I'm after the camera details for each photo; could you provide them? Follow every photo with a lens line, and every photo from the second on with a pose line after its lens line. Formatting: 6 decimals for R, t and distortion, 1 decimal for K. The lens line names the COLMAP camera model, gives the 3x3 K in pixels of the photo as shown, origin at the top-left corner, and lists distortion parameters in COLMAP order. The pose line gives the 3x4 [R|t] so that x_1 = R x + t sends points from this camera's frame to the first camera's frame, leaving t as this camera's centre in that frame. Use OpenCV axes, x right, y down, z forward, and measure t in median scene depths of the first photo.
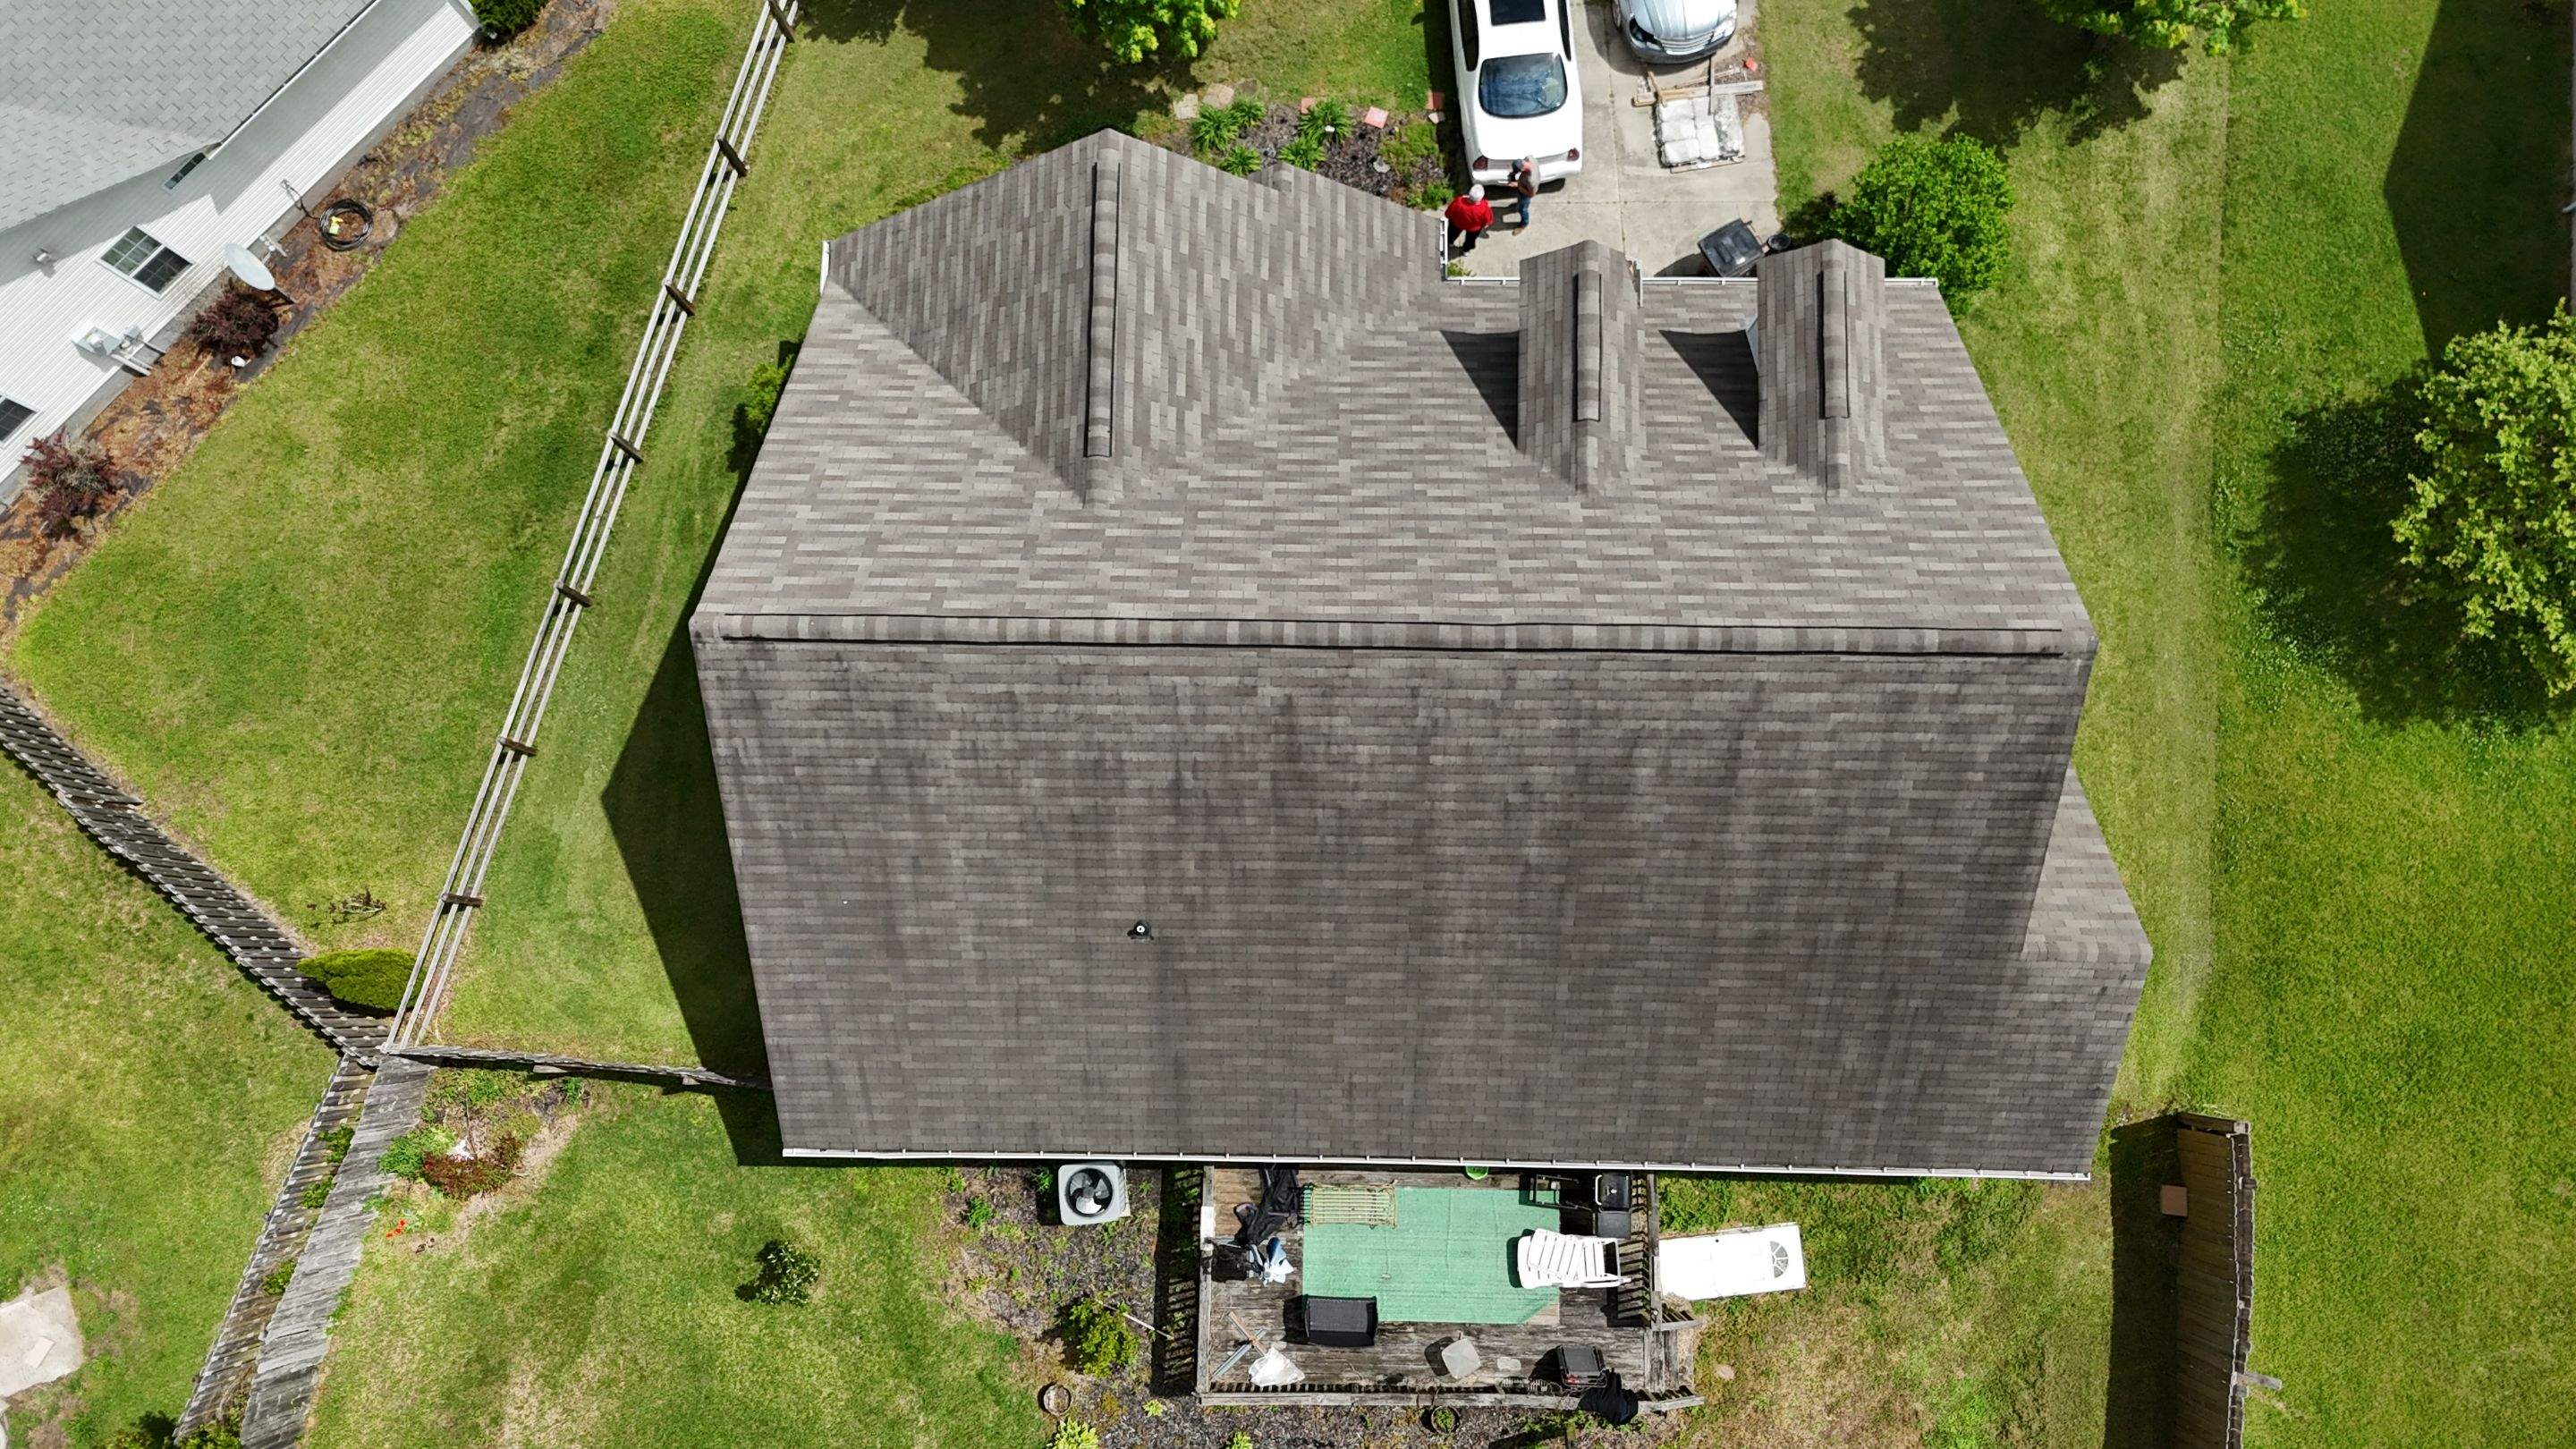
lens RADIAL K [[1901.4, 0, 1294.7], [0, 1901.4, 725.2], [0, 0, 1]] dist [0.036363, -0.016145]
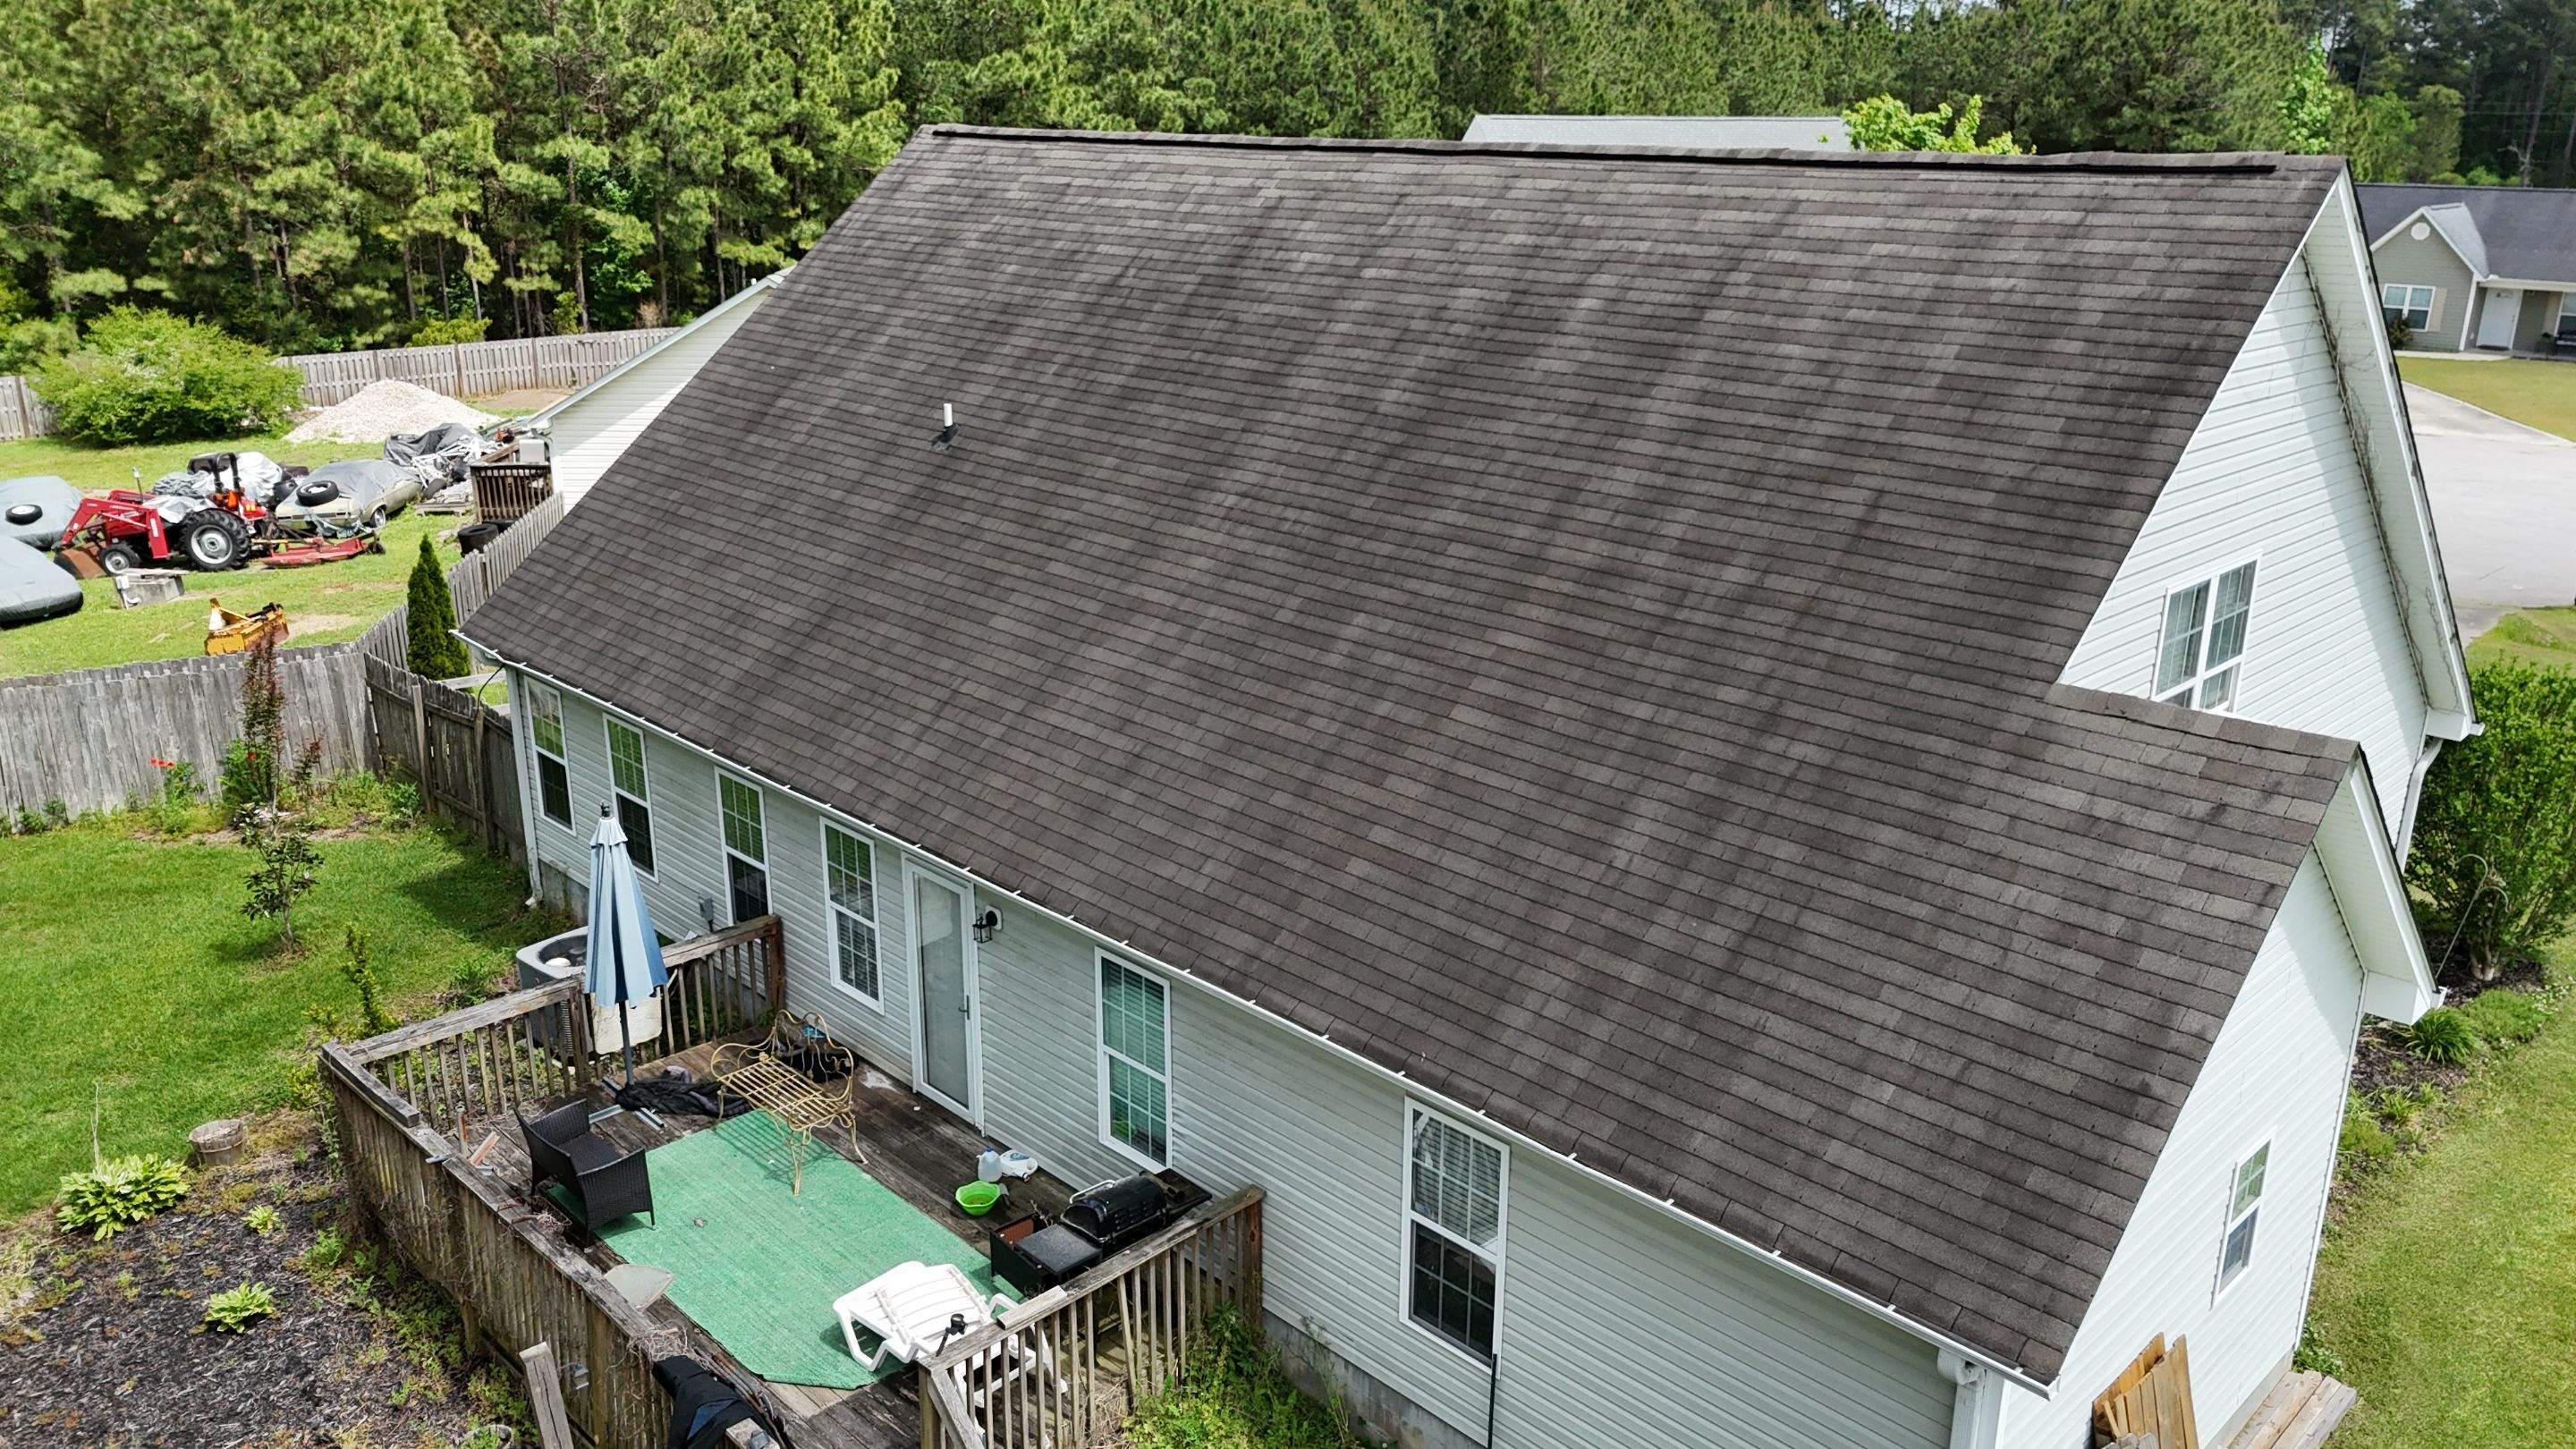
lens RADIAL K [[1901.4, 0, 1285.7], [0, 1901.4, 725.3], [0, 0, 1]] dist [0.036363, -0.016145]
pose [[0.712815, 0.238986, -0.659379, 0.583627], [-0.697756, 0.336723, -0.632261, 0.570616], [0.070927, 0.910771, 0.406775, 0.851347]]
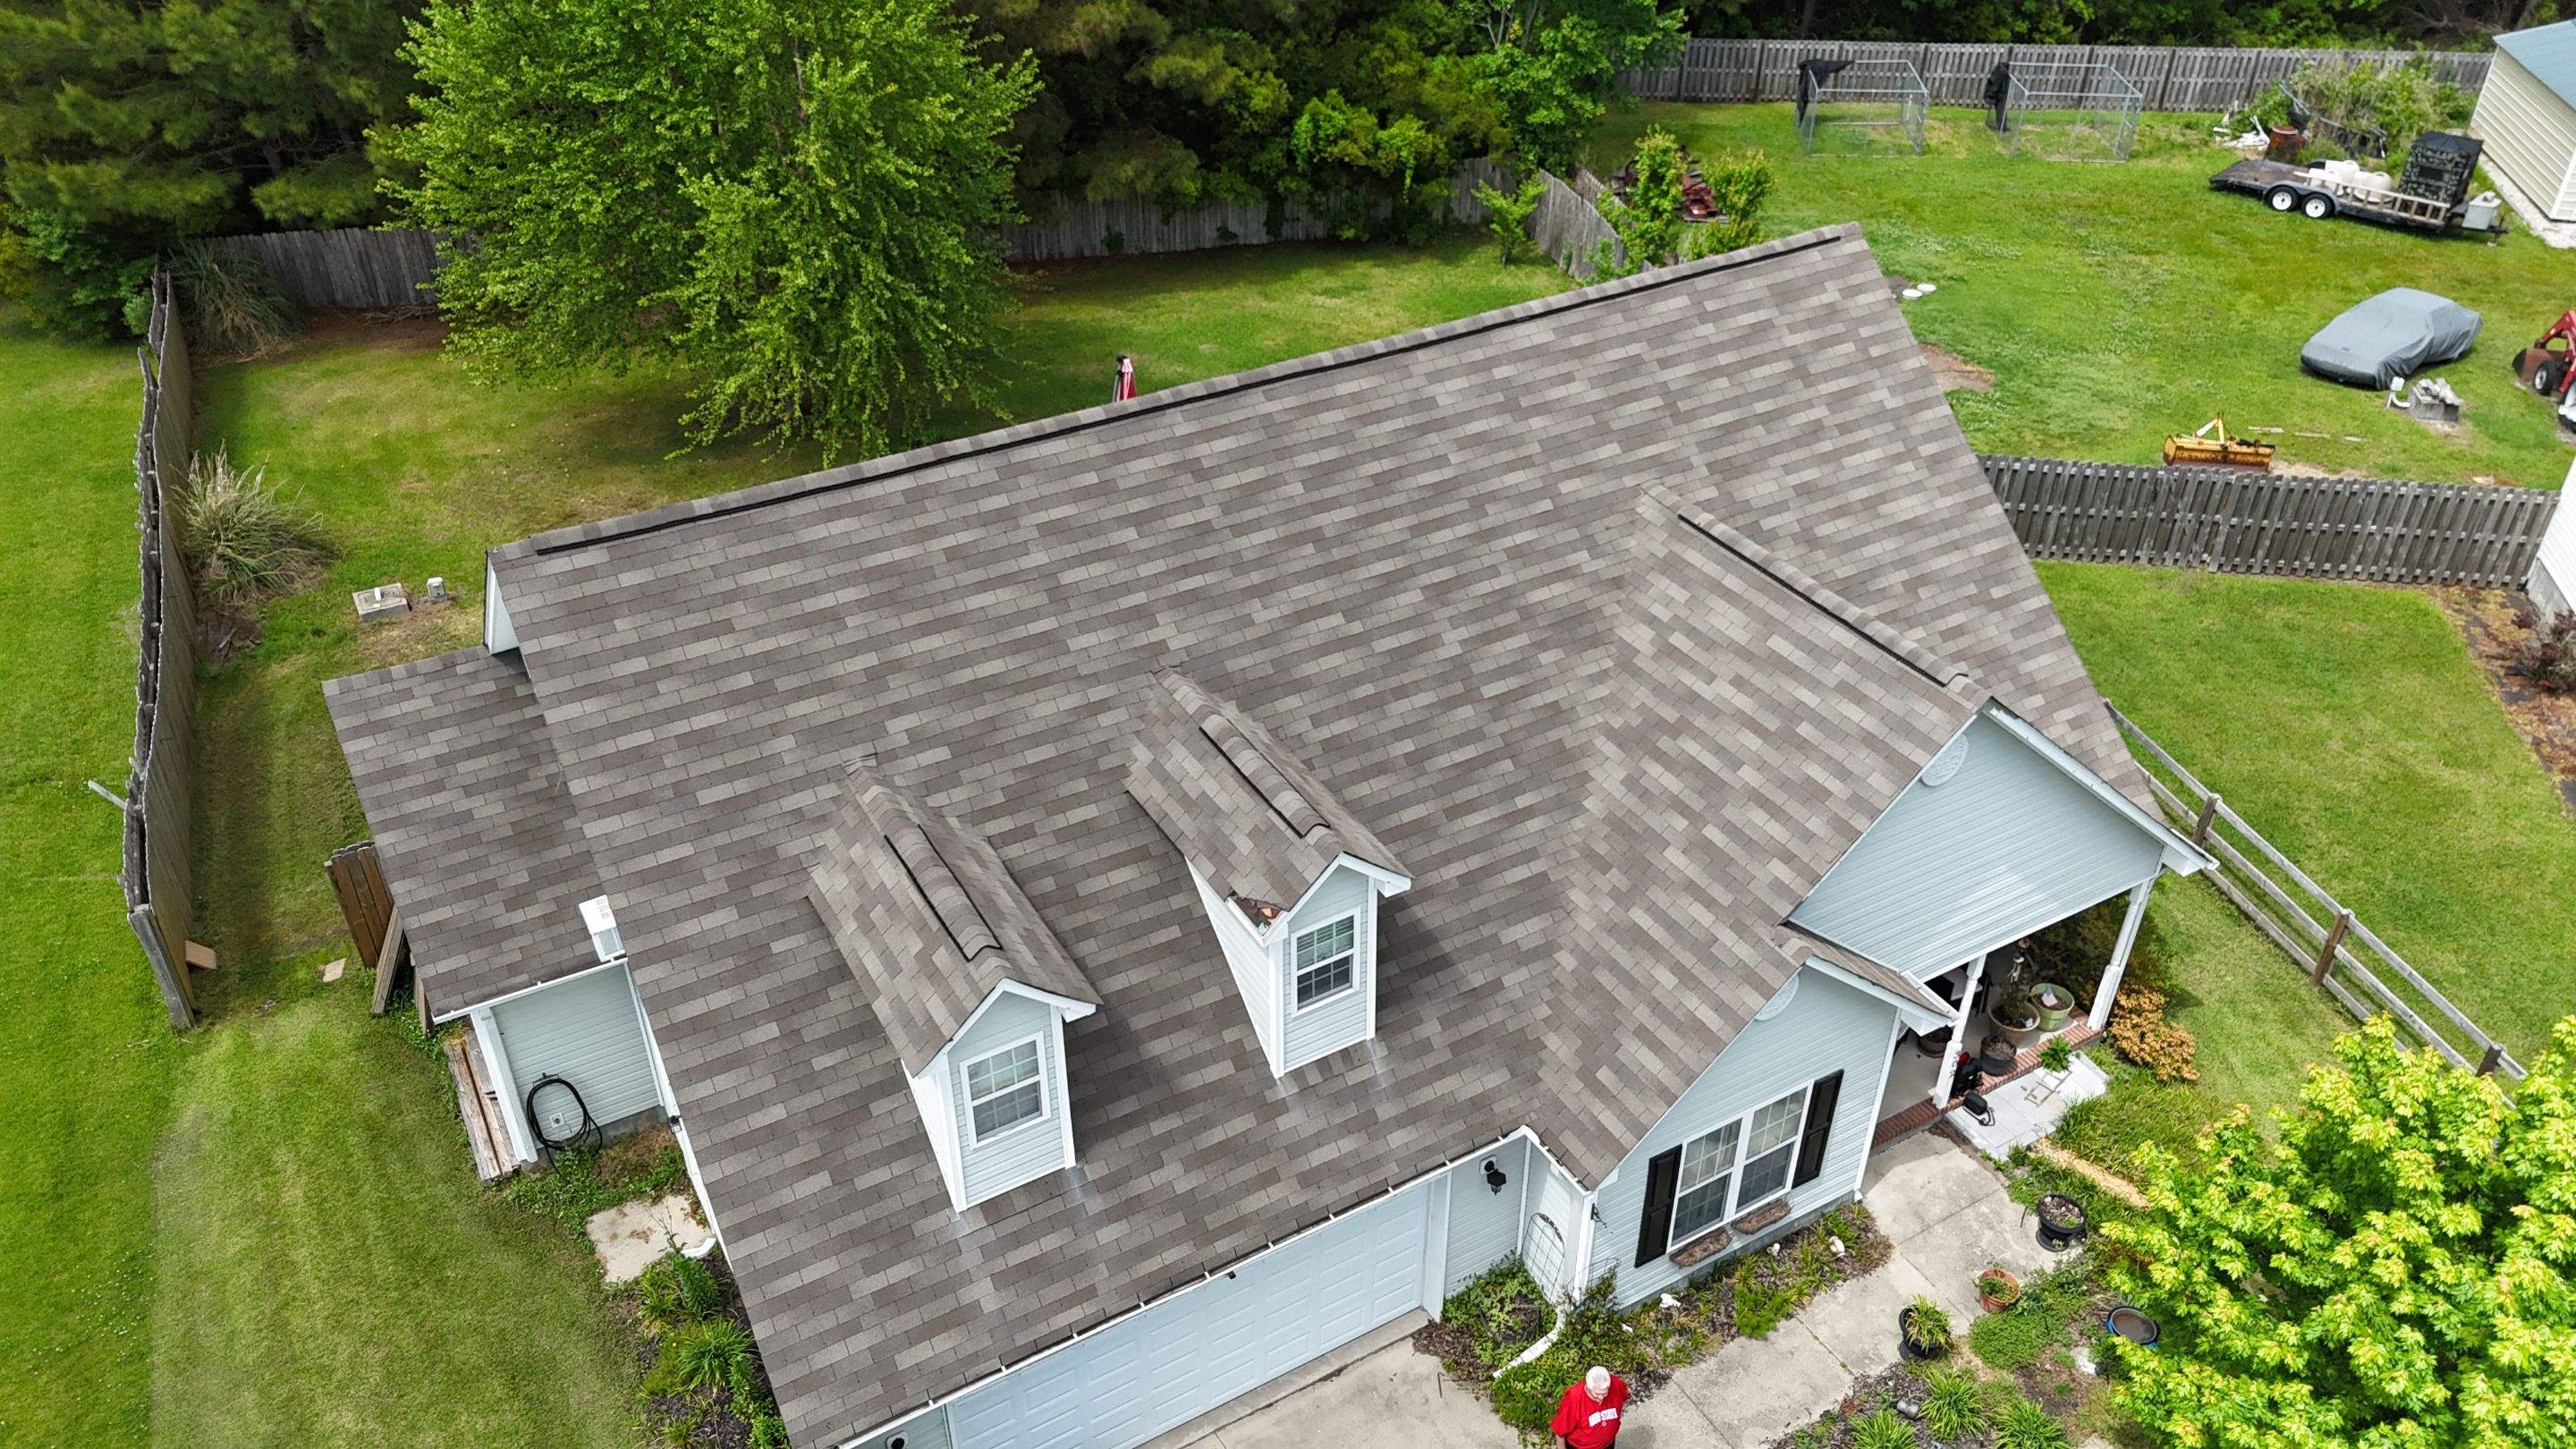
lens RADIAL K [[1901.4, 0, 1294.4], [0, 1901.4, 728.8], [0, 0, 1]] dist [0.036363, -0.016145]
pose [[-0.857457, 0.310705, -0.410158, 0.450035], [-0.507251, -0.376581, 0.775167, -0.783238], [0.086390, 0.872725, 0.480507, 0.678443]]
